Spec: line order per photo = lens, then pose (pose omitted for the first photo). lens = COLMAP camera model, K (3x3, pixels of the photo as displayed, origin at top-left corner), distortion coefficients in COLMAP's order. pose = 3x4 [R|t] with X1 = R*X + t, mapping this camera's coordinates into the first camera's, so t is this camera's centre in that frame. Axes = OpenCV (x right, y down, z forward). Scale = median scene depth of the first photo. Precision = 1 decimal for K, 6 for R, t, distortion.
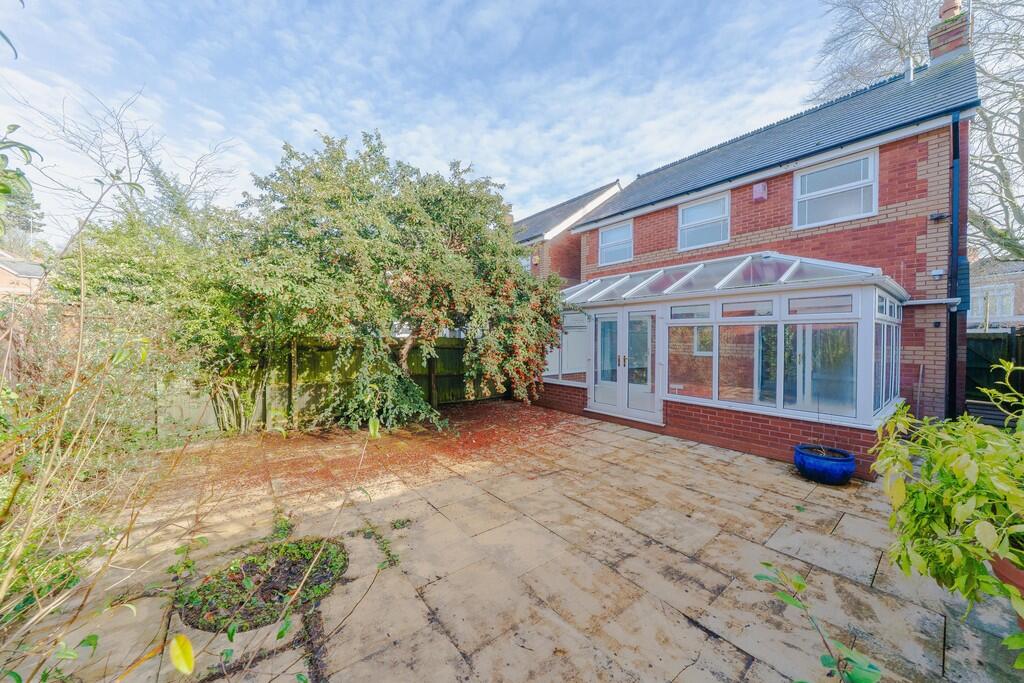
lens RADIAL K [[346.6, 0, 508.7], [0, 346.6, 345.8], [0, 0, 1]] dist [-0.000001, -0.000016]
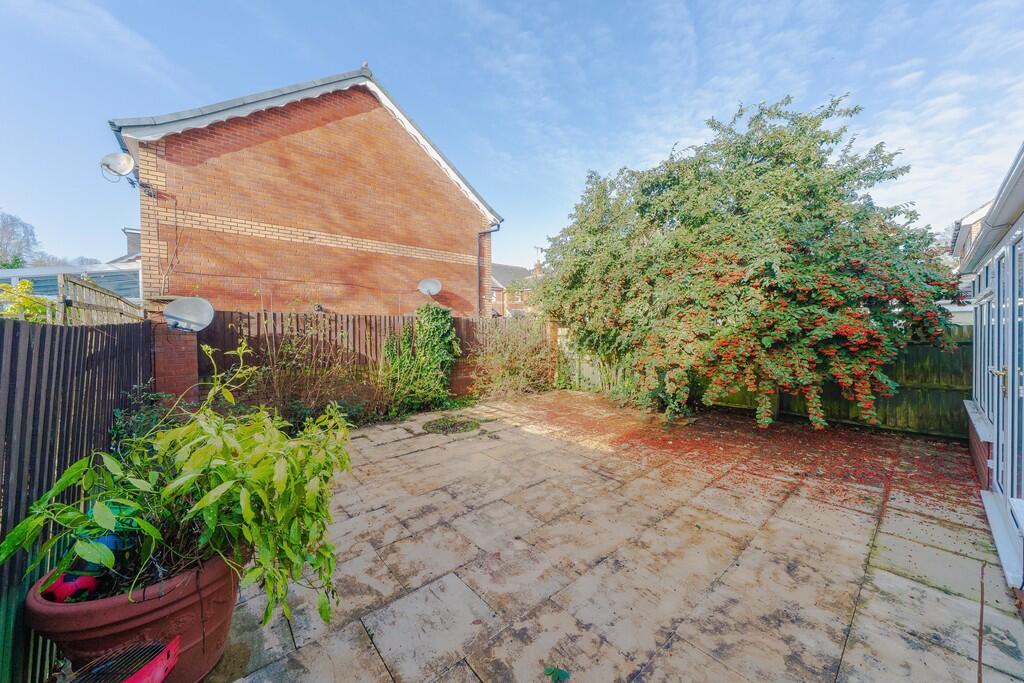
lens RADIAL K [[355.1, 0, 511.0], [0, 355.1, 336.9], [0, 0, 1]] dist [0.000158, -0.000018]
pose [[0.044646, 0.006837, -0.998979, 1.099506], [-0.008301, 0.999945, 0.006472, 0.002720], [0.998968, 0.008003, 0.044700, 0.758202]]
